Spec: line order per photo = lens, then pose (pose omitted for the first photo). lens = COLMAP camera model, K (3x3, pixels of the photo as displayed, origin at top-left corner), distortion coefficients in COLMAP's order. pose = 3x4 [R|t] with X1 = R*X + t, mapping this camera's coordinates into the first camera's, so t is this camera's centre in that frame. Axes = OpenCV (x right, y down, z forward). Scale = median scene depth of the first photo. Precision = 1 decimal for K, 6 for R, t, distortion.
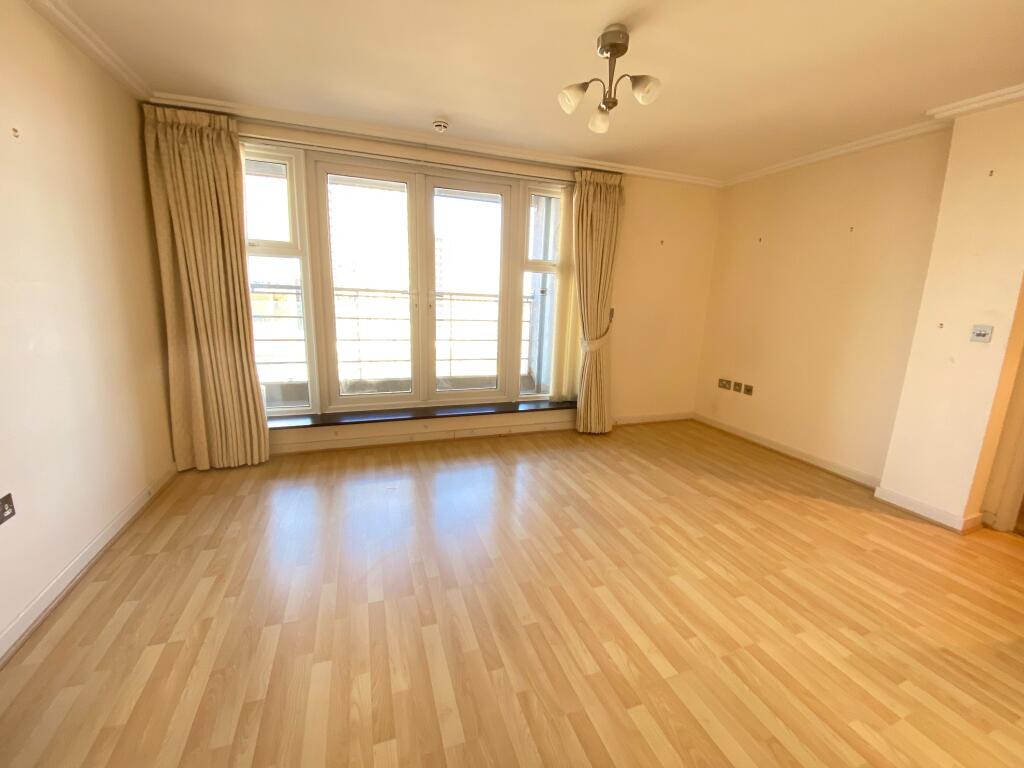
lens RADIAL K [[418.9, 0, 505.7], [0, 418.9, 387.5], [0, 0, 1]] dist [0.000838, -0.000302]
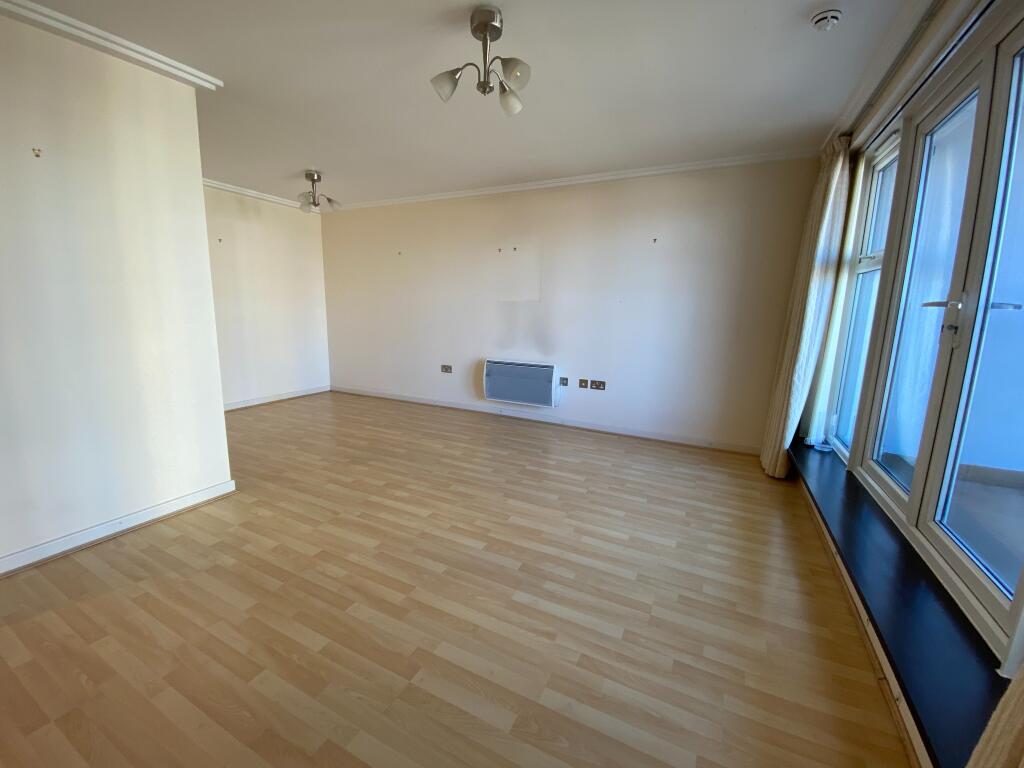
lens RADIAL K [[412.3, 0, 516.2], [0, 412.3, 388.4], [0, 0, 1]] dist [0.000327, -0.000133]
pose [[-0.710174, 0.078366, -0.699651, 0.540142], [-0.204614, 0.927913, 0.311625, -0.210121], [0.673636, 0.364467, -0.642945, 1.121205]]
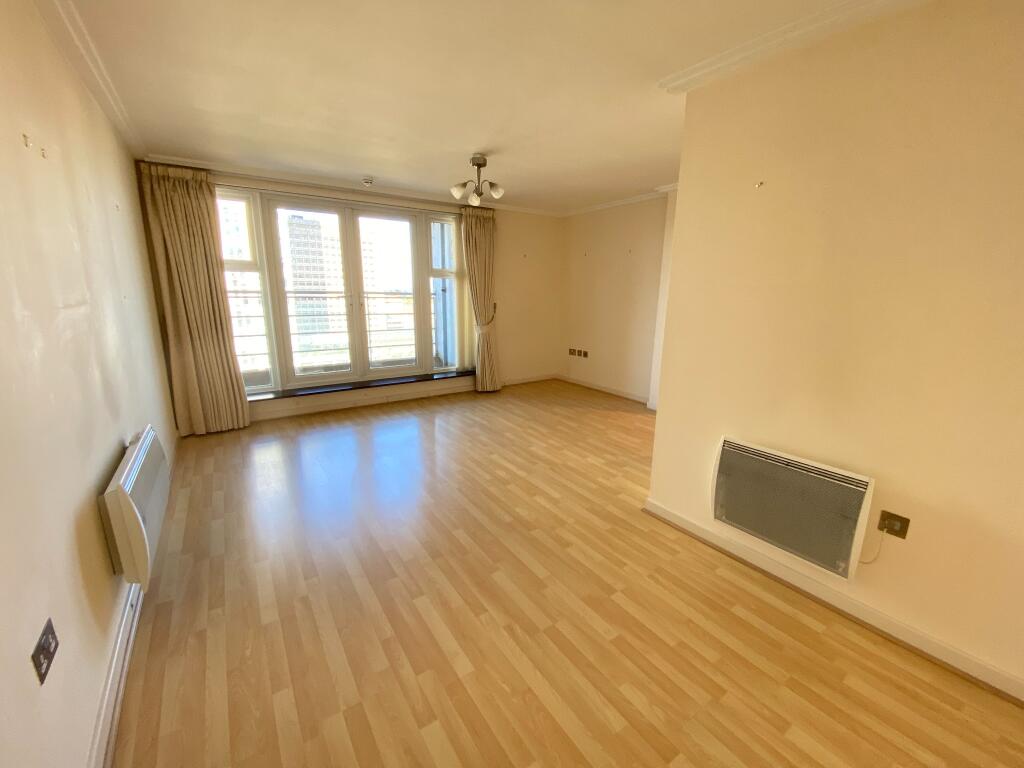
lens RADIAL K [[412.3, 0, 516.2], [0, 412.3, 388.4], [0, 0, 1]] dist [0.000327, -0.000133]
pose [[0.962662, -0.080094, 0.258588, -0.078971], [0.073346, 0.996669, 0.035654, 0.071905], [-0.260582, -0.015357, 0.965329, -0.484121]]
